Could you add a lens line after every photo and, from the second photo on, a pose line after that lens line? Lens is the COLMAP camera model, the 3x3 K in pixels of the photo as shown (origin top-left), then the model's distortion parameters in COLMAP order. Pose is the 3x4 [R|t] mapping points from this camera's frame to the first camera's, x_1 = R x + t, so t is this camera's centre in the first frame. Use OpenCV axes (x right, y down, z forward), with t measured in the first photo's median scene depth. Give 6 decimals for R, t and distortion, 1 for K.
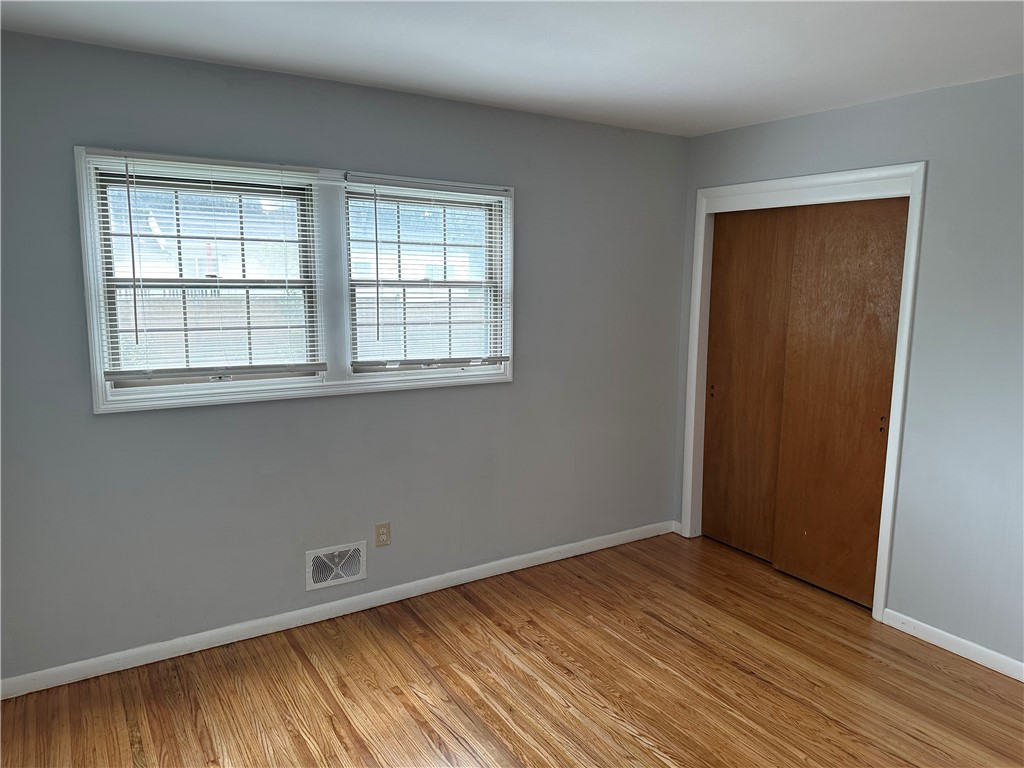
lens RADIAL K [[716.6, 0, 510.8], [0, 716.6, 377.8], [0, 0, 1]] dist [0.087475, -0.115403]
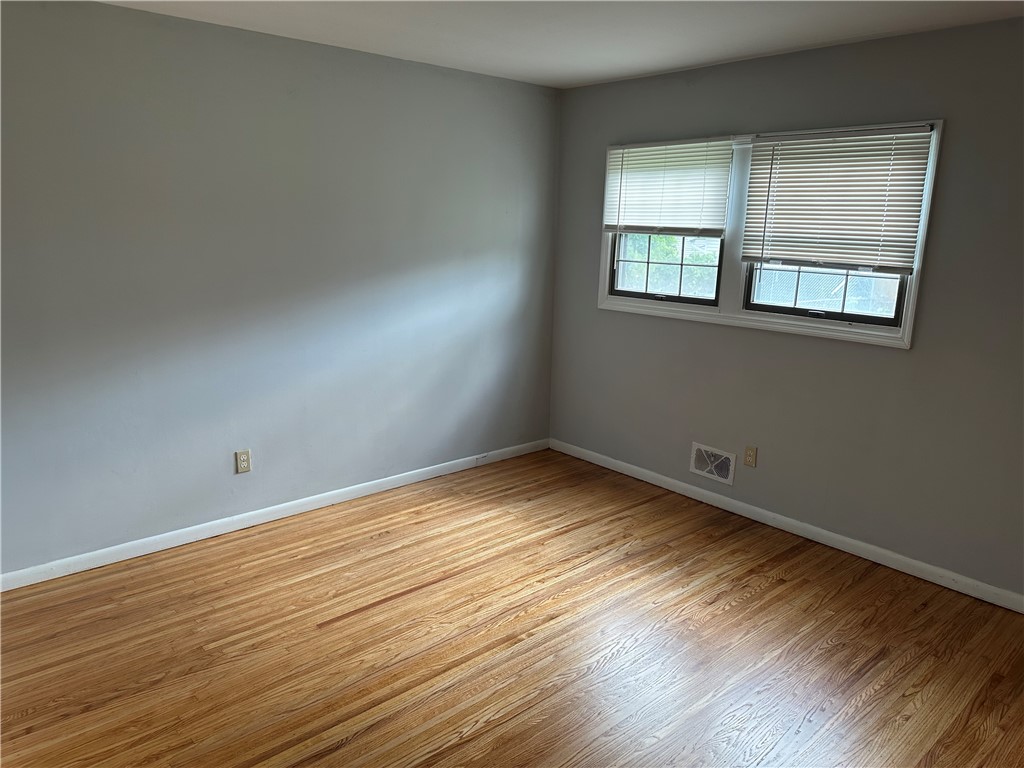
lens RADIAL K [[716.6, 0, 518.3], [0, 716.6, 376.8], [0, 0, 1]] dist [0.087475, -0.115403]
pose [[0.157739, 0.197884, -0.967451, 0.874539], [-0.158054, 0.972144, 0.173074, -0.045225], [0.974750, 0.125609, 0.184621, 0.435456]]
